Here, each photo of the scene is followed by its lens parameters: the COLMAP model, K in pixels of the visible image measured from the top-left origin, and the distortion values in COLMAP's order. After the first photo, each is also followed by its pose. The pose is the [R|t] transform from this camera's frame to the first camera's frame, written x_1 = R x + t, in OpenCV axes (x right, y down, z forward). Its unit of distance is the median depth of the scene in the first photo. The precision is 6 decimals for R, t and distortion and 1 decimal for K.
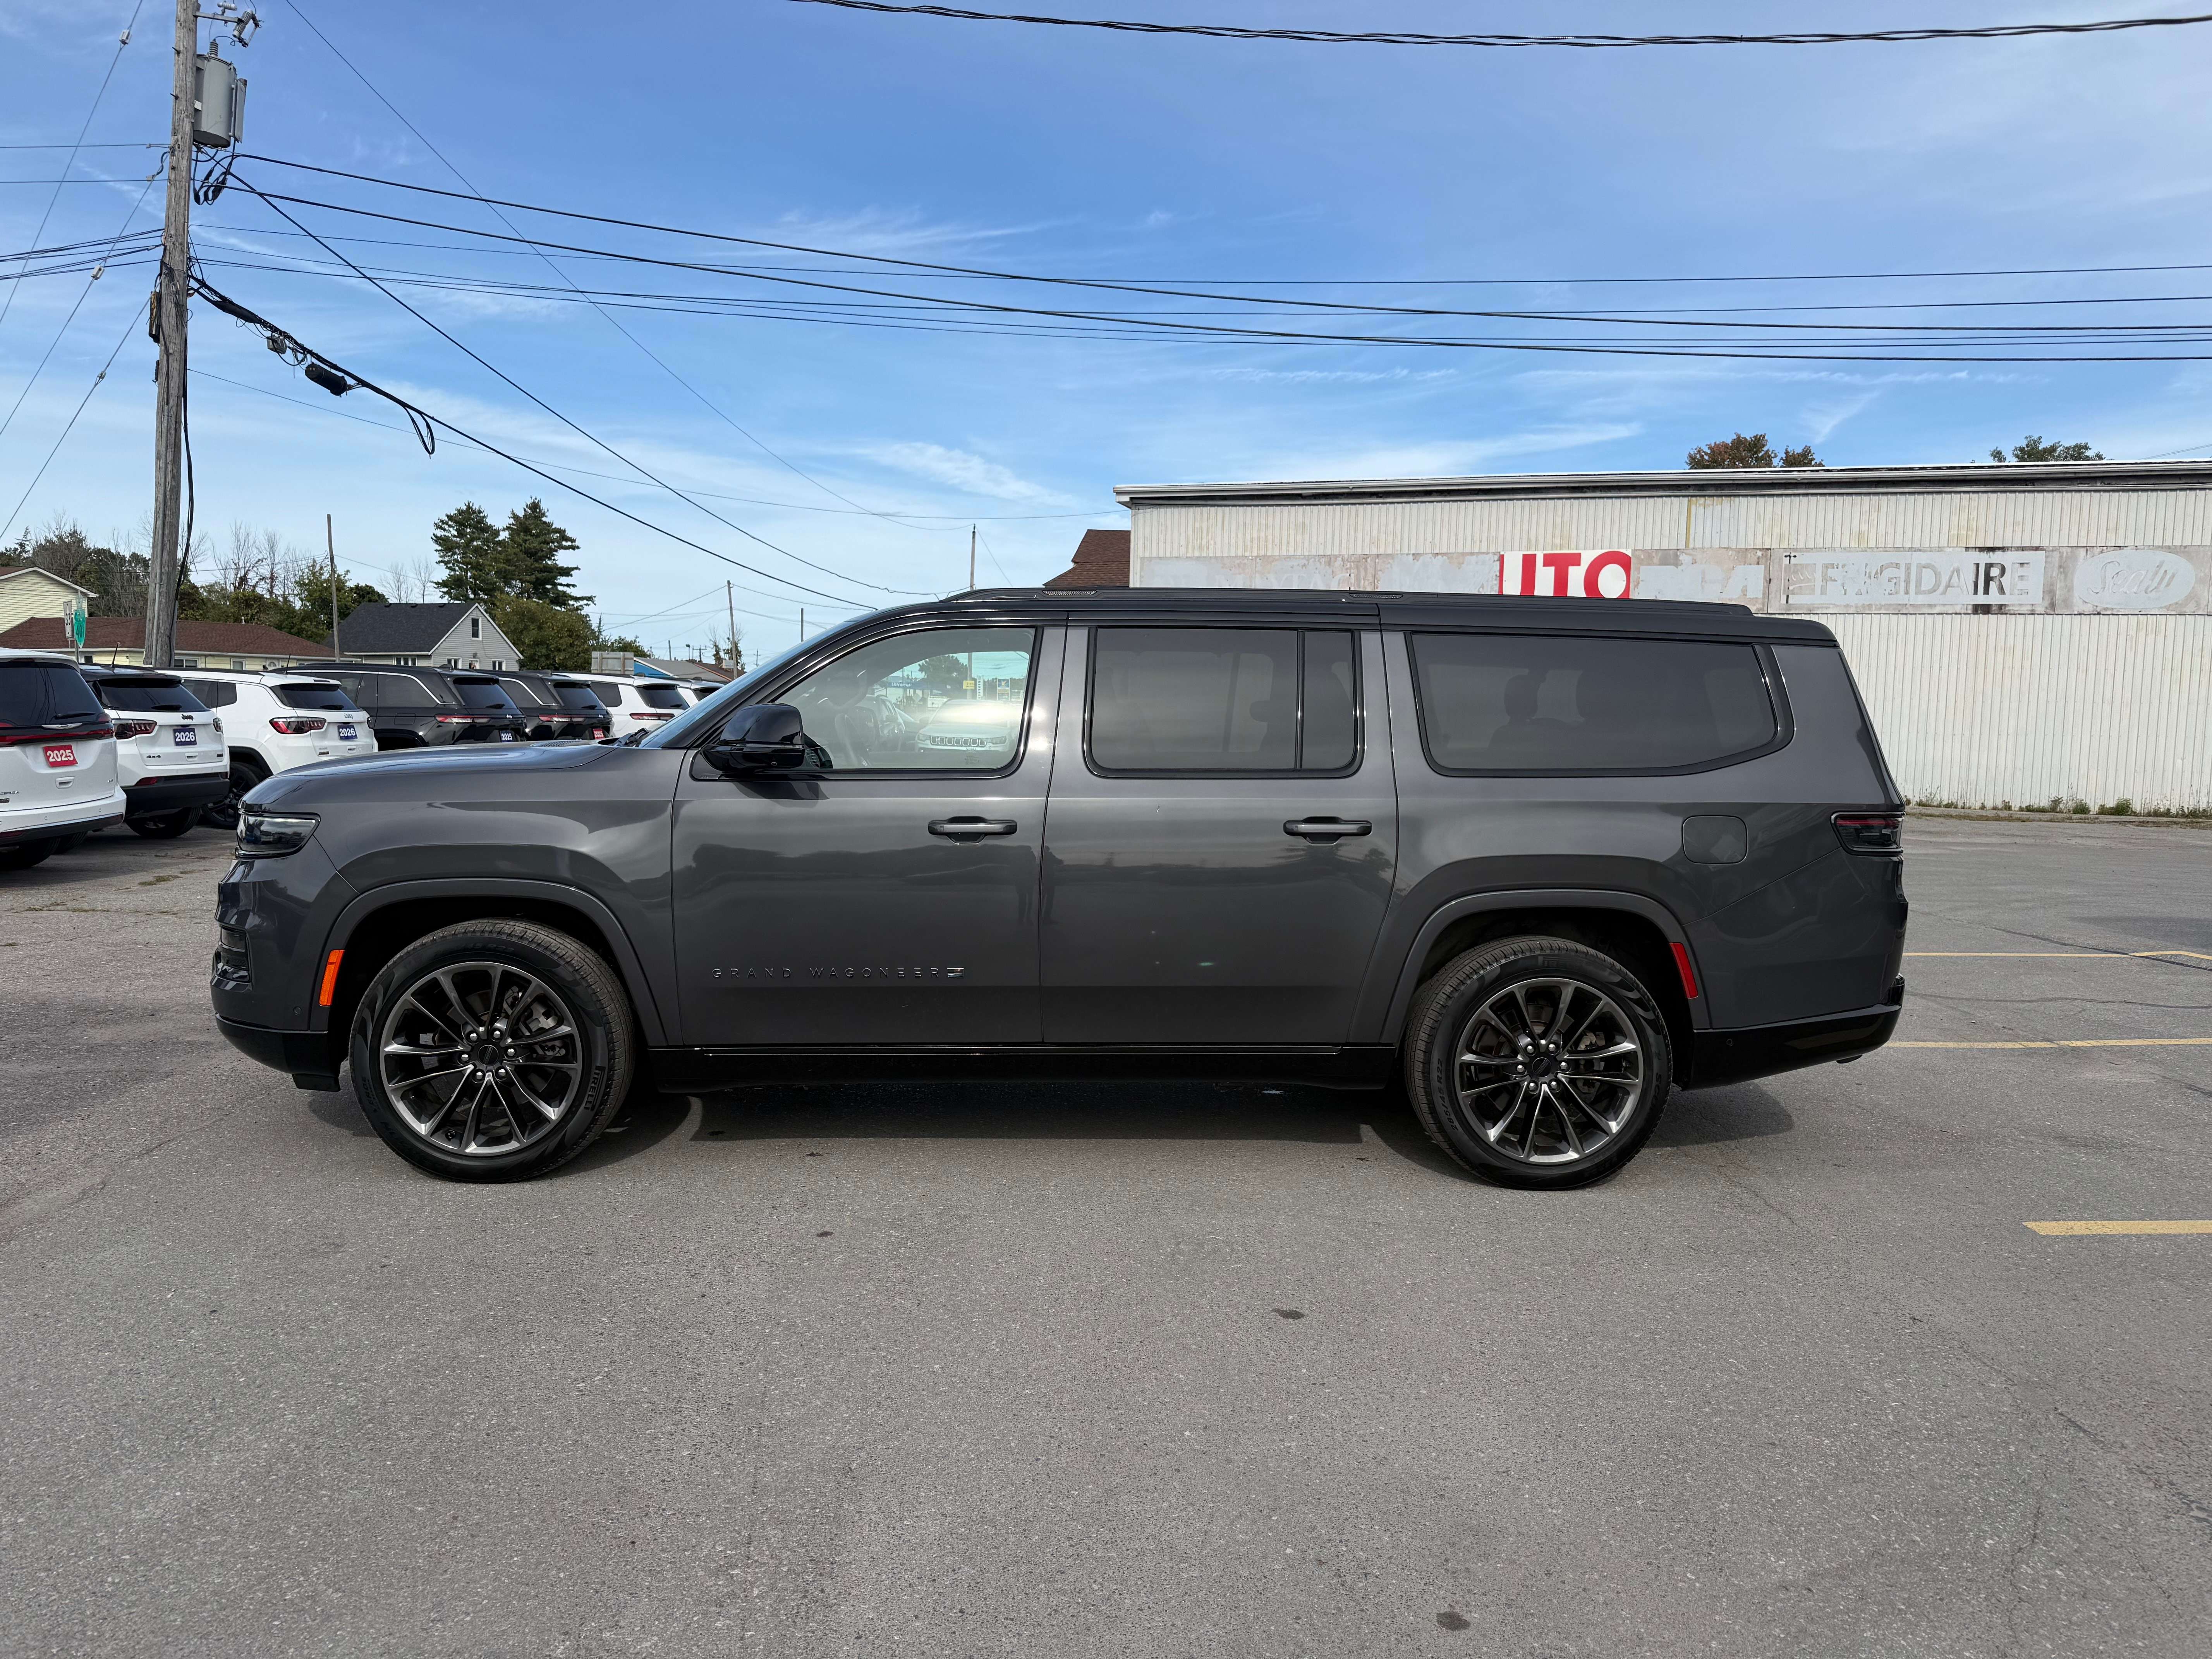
lens RADIAL K [[1602.9, 0, 1102.2], [0, 1602.9, 831.3], [0, 0, 1]] dist [0.002899, -0.001450]
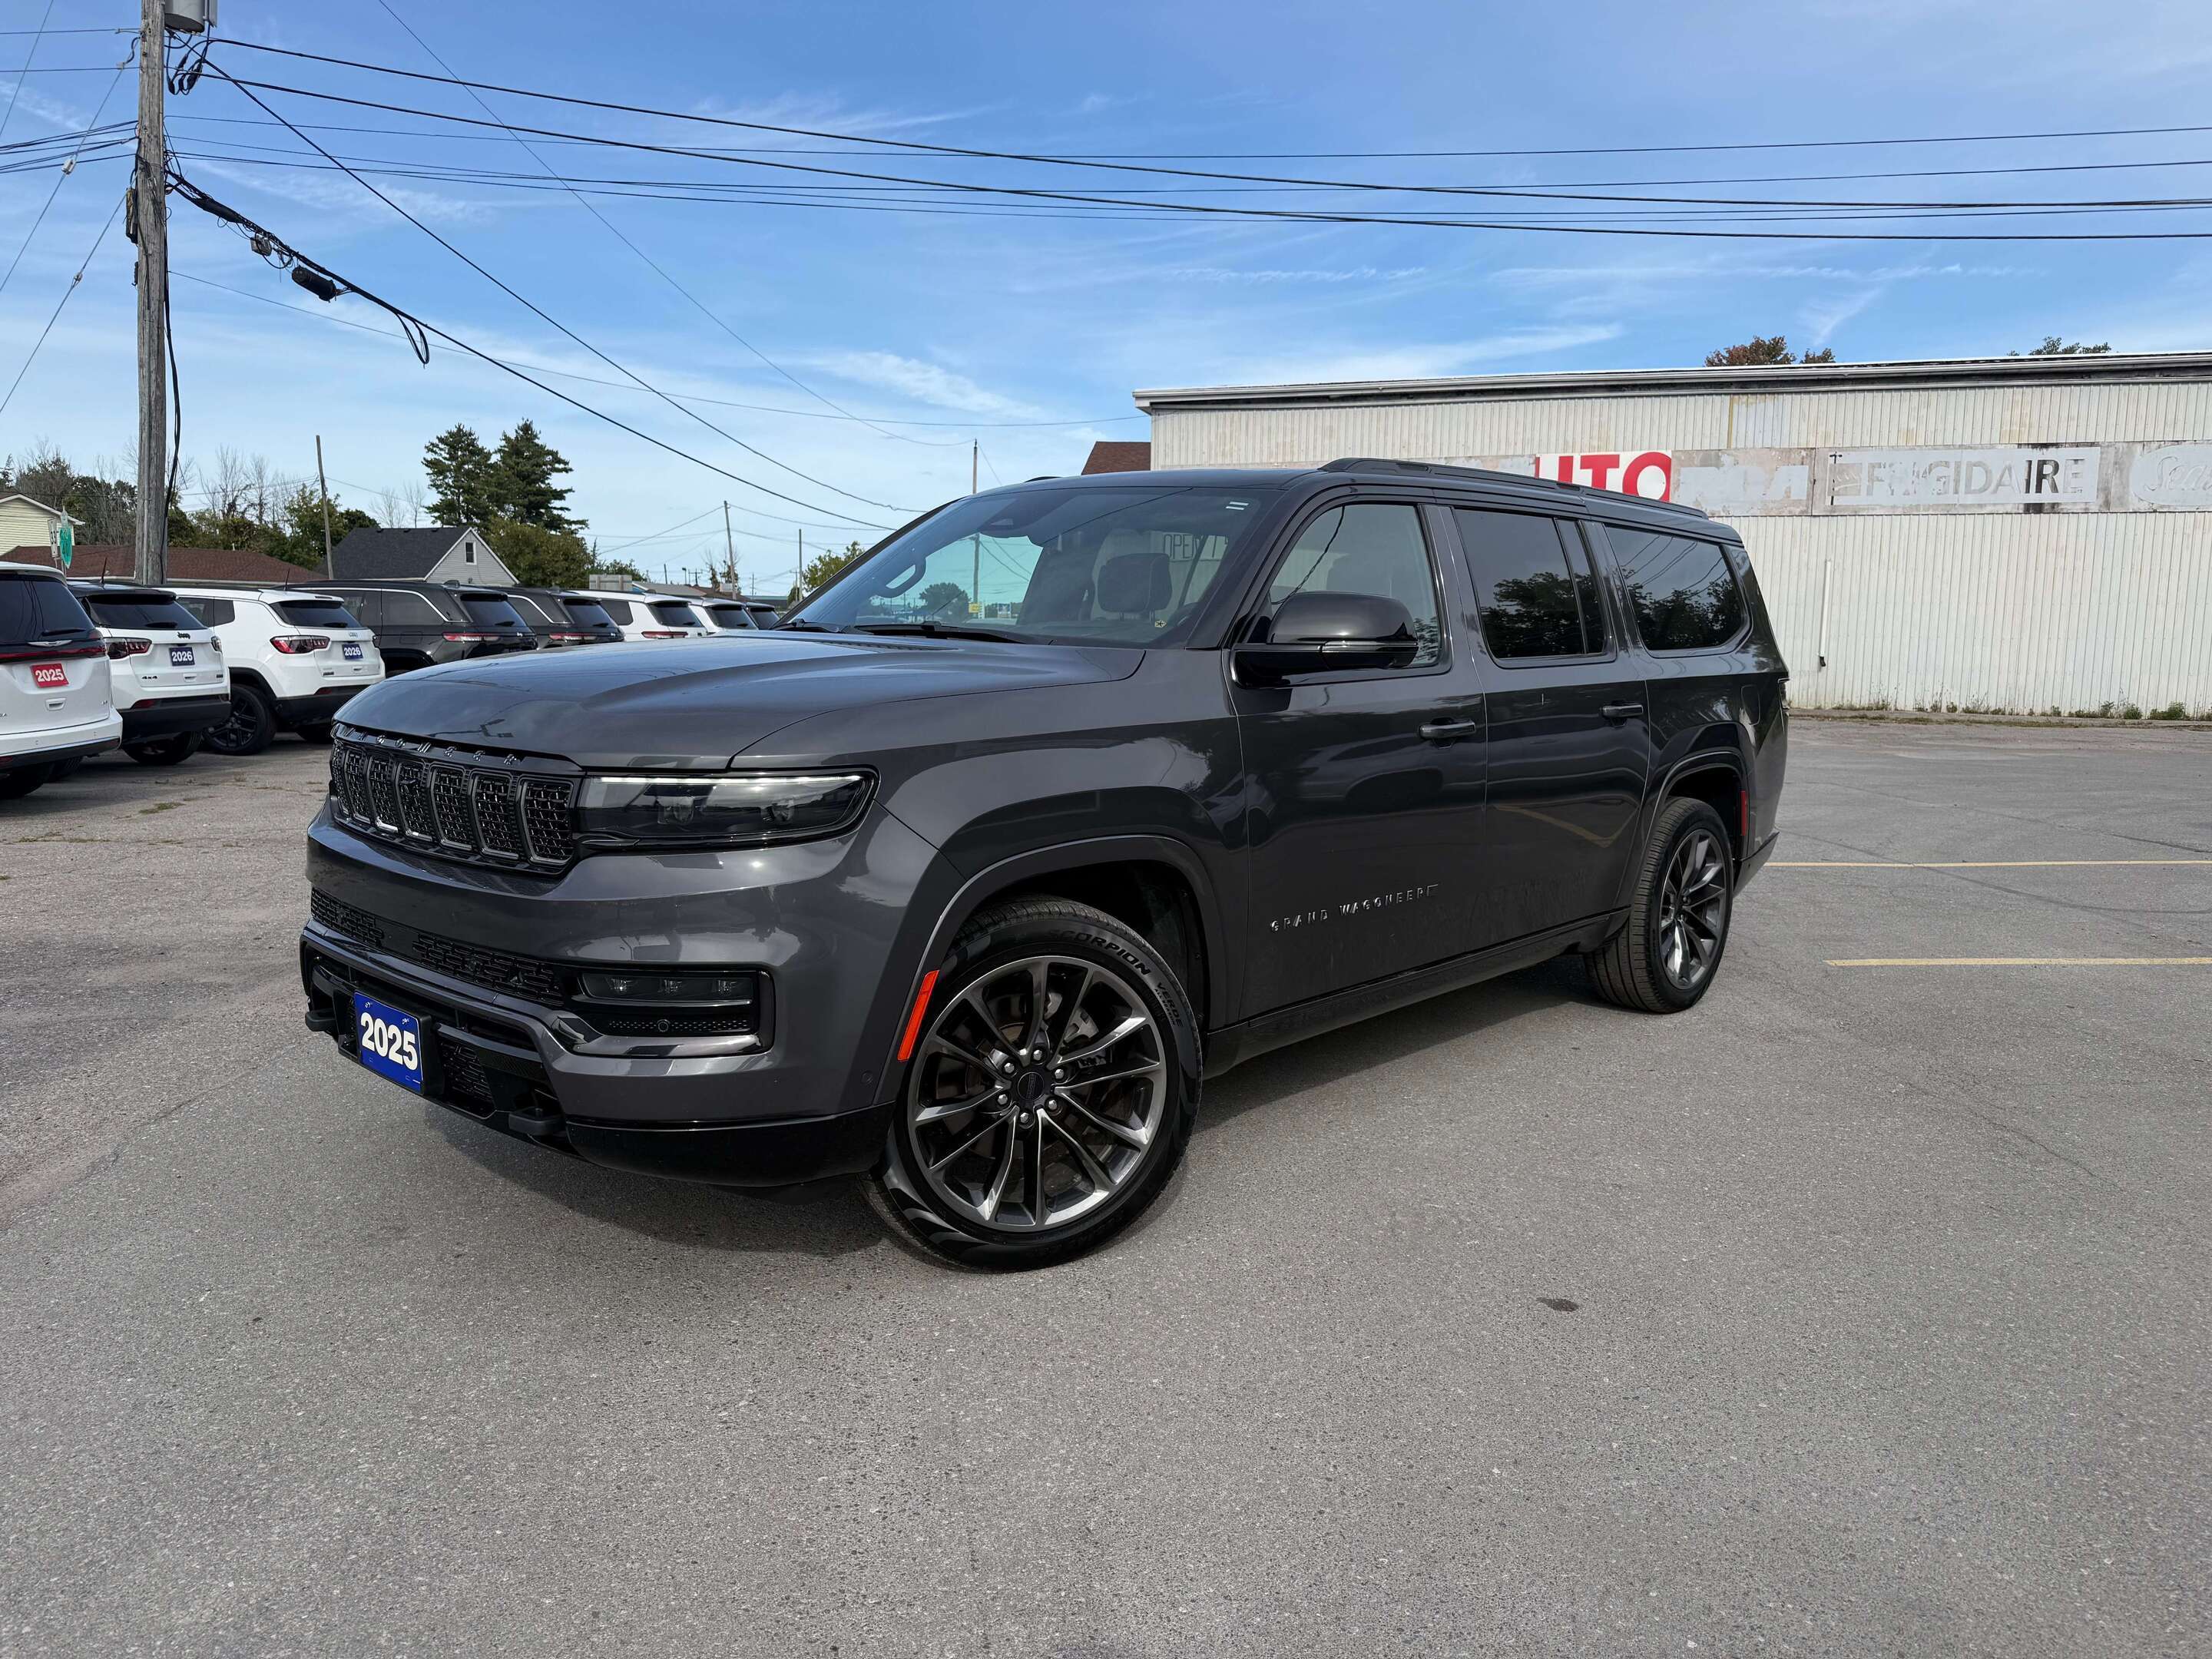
lens RADIAL K [[1608.0, 0, 1110.8], [0, 1608.0, 826.8], [0, 0, 1]] dist [-0.000428, 0.001047]
pose [[0.999917, -0.012343, 0.003560, -0.014610], [0.012165, 0.998857, 0.046224, 0.001926], [-0.004127, -0.046177, 0.998925, 0.023492]]
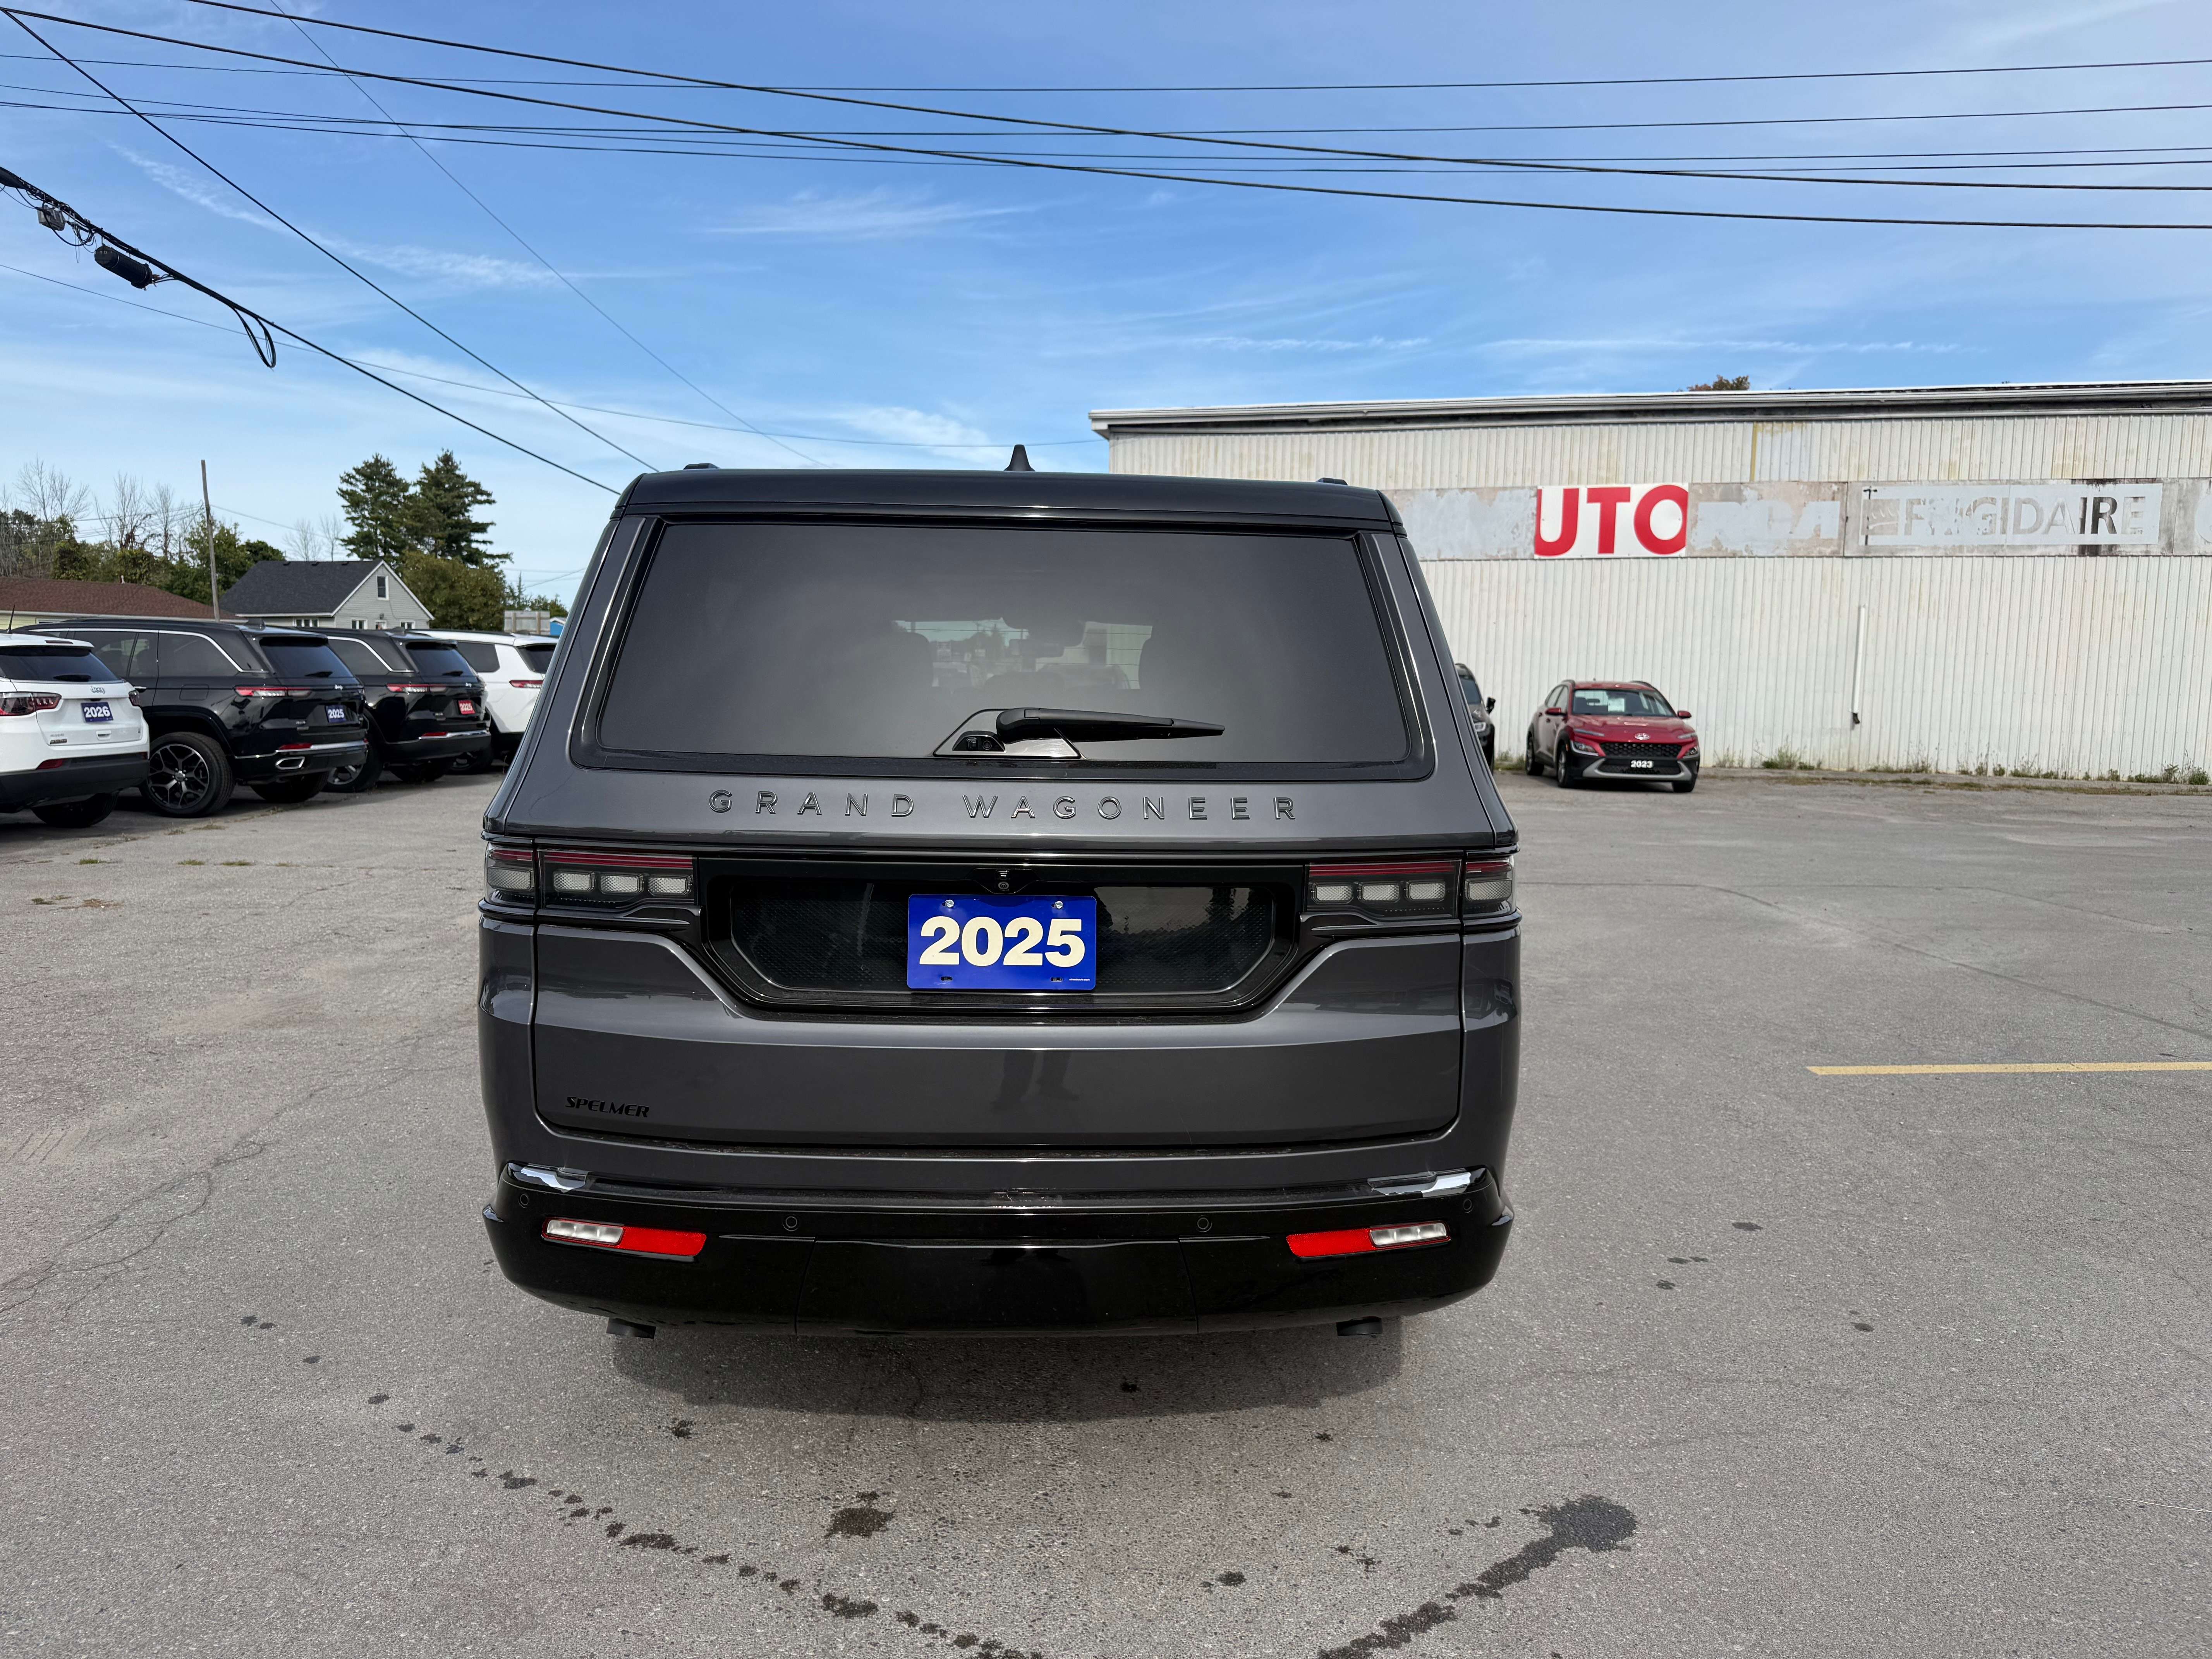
lens RADIAL K [[1627.5, 0, 1106.4], [0, 1627.5, 831.9], [0, 0, 1]] dist [-0.005865, 0.003721]
pose [[0.999222, -0.009938, 0.038170, -0.021096], [0.009023, 0.999670, 0.024060, -0.011527], [-0.038396, -0.023696, 0.998982, 0.133416]]
